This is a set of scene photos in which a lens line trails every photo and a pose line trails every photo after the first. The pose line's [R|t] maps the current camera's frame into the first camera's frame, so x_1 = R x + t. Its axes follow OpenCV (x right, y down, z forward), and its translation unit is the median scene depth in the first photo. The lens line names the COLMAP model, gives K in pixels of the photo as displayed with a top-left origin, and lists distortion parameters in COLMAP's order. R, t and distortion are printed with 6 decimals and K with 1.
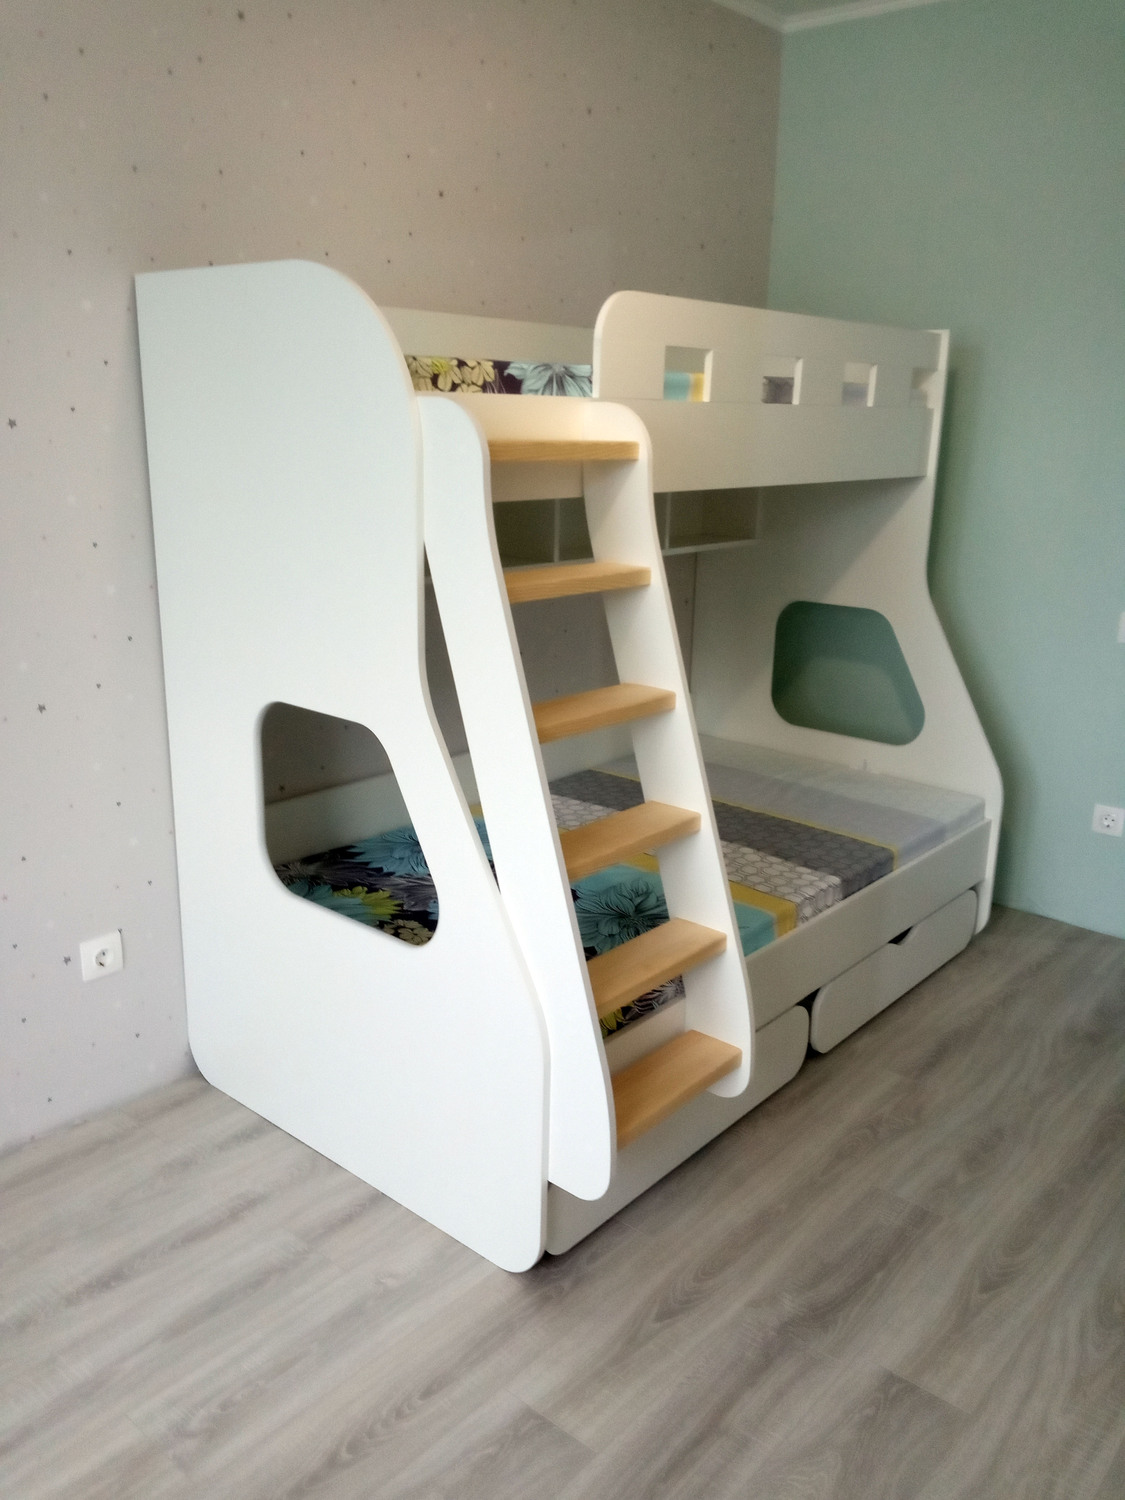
lens RADIAL K [[1215.4, 0, 575.9], [0, 1215.4, 756.6], [0, 0, 1]] dist [0.072725, -0.135034]
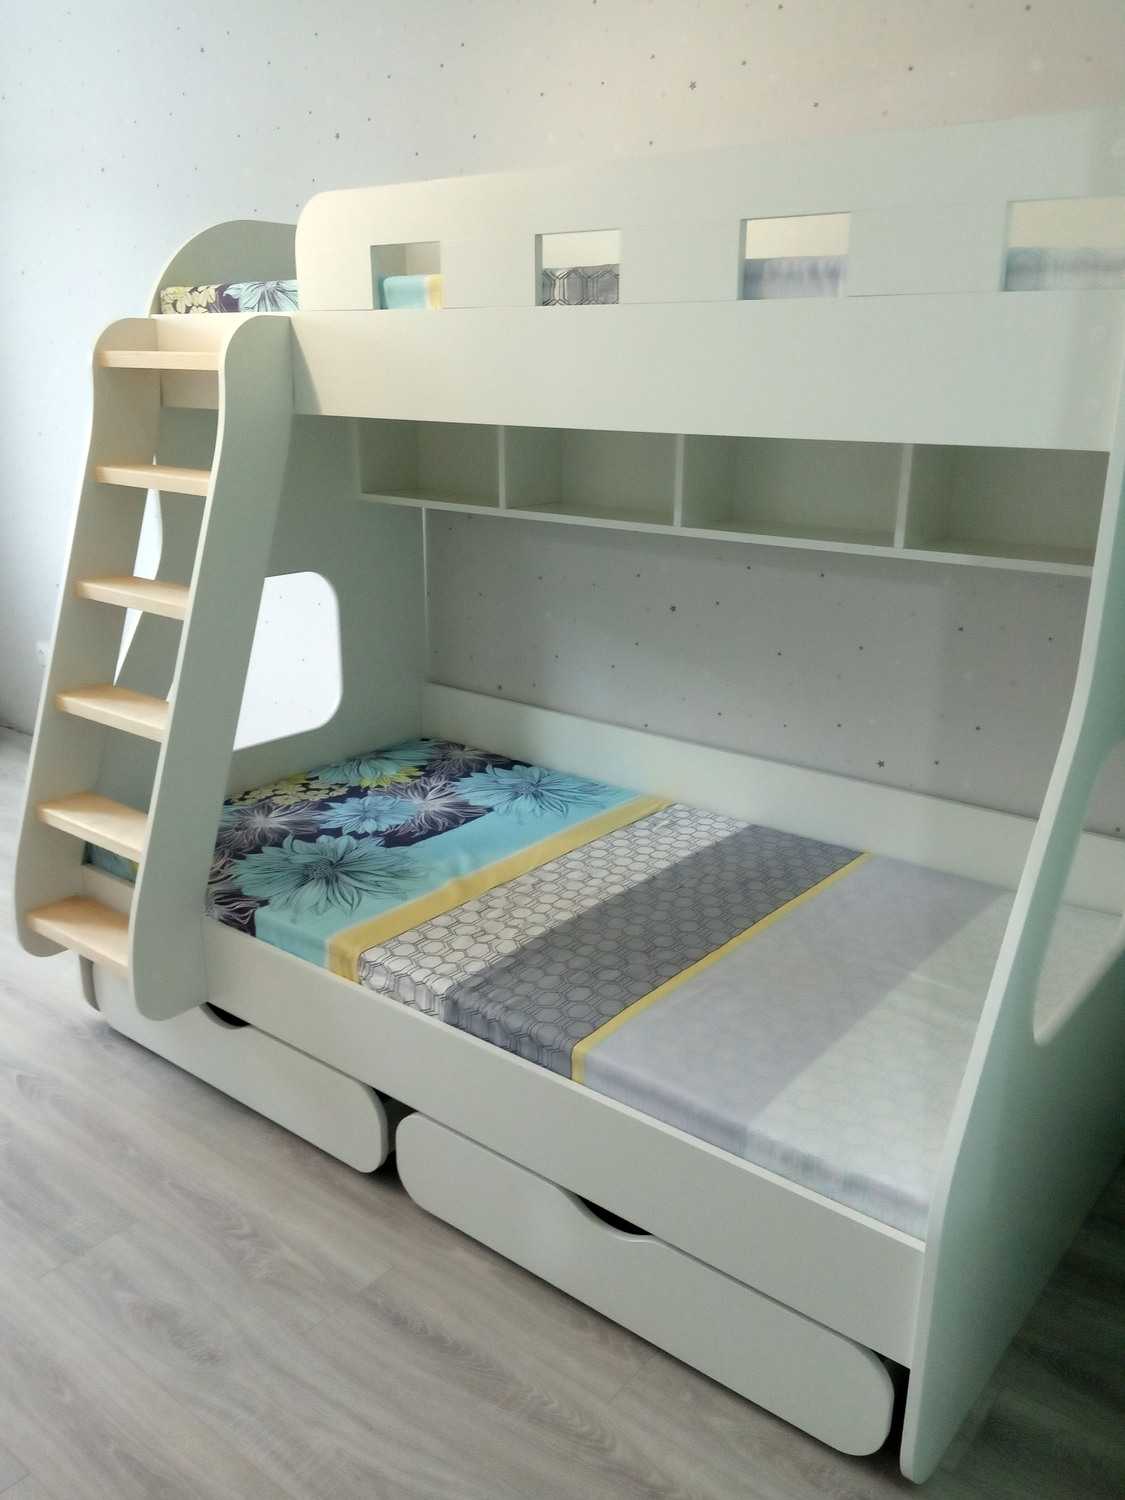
lens RADIAL K [[1215.4, 0, 575.9], [0, 1215.4, 756.6], [0, 0, 1]] dist [0.072725, -0.135034]
pose [[0.028204, 0.280815, -0.959347, 0.902461], [-0.283052, 0.922692, 0.261764, -0.241263], [0.958690, 0.264163, 0.105509, 1.020634]]
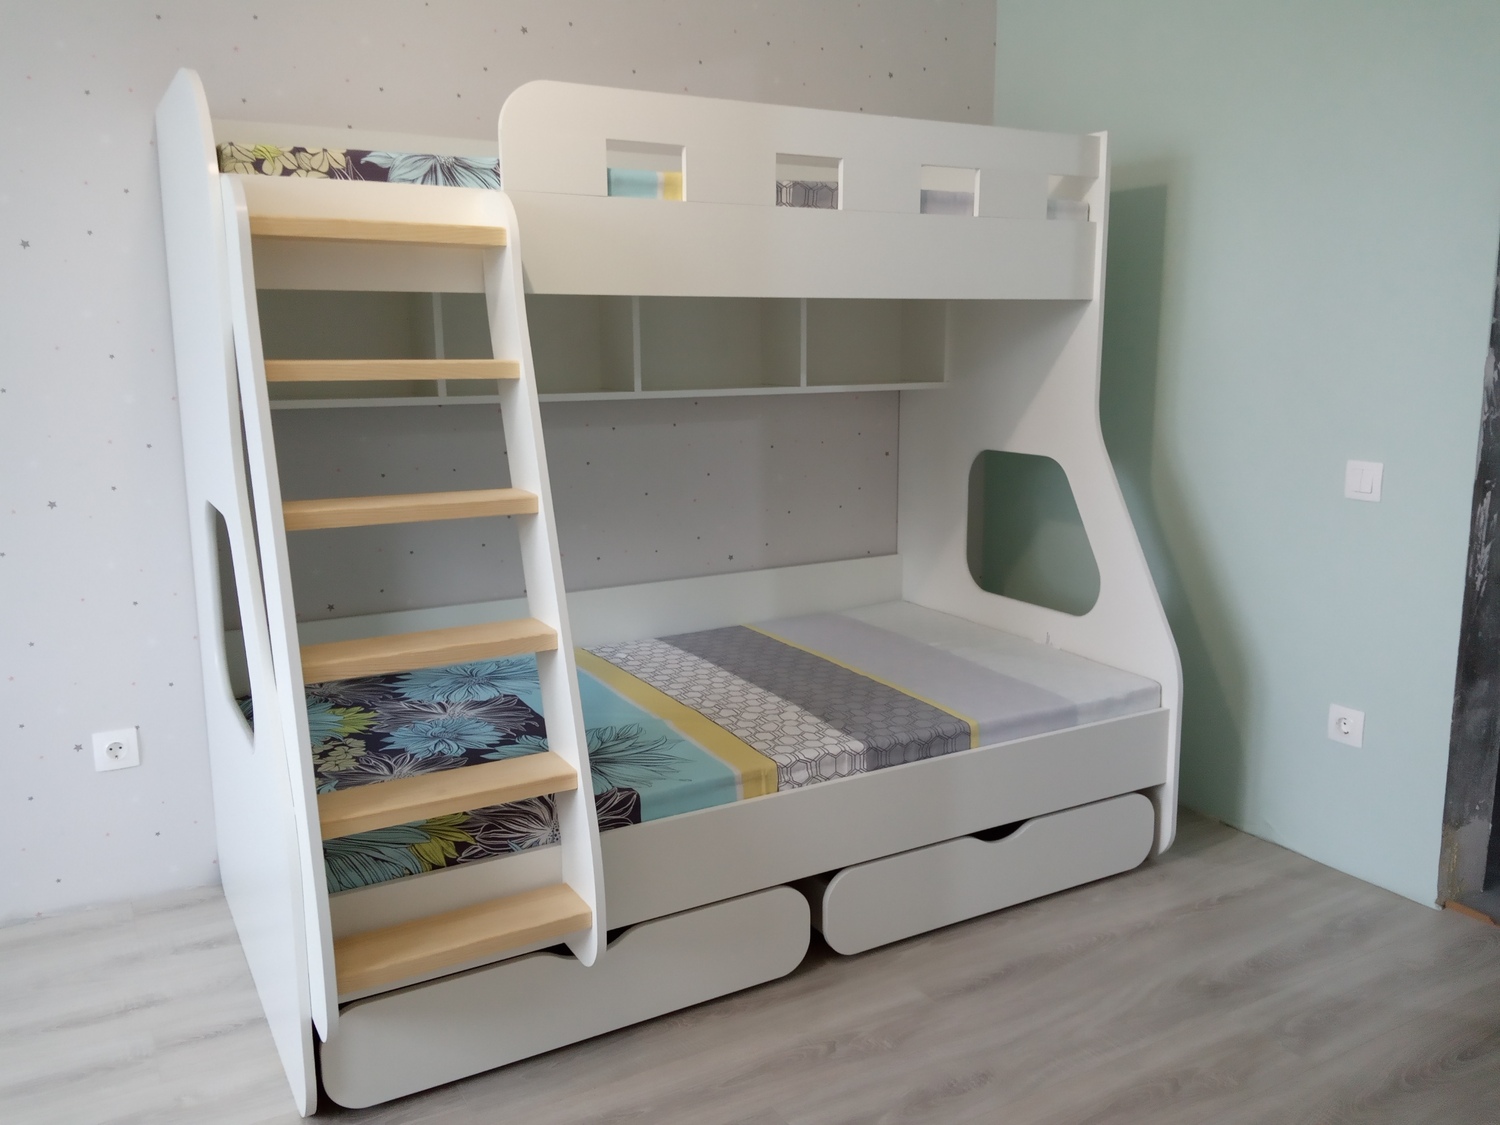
lens RADIAL K [[1215.4, 0, 756.9], [0, 1215.4, 550.1], [0, 0, 1]] dist [0.072725, -0.135034]
pose [[0.941648, 0.033075, -0.334970, 0.452542], [-0.067064, 0.993644, -0.090413, 0.049426], [0.329850, 0.107602, 0.937881, 0.170834]]
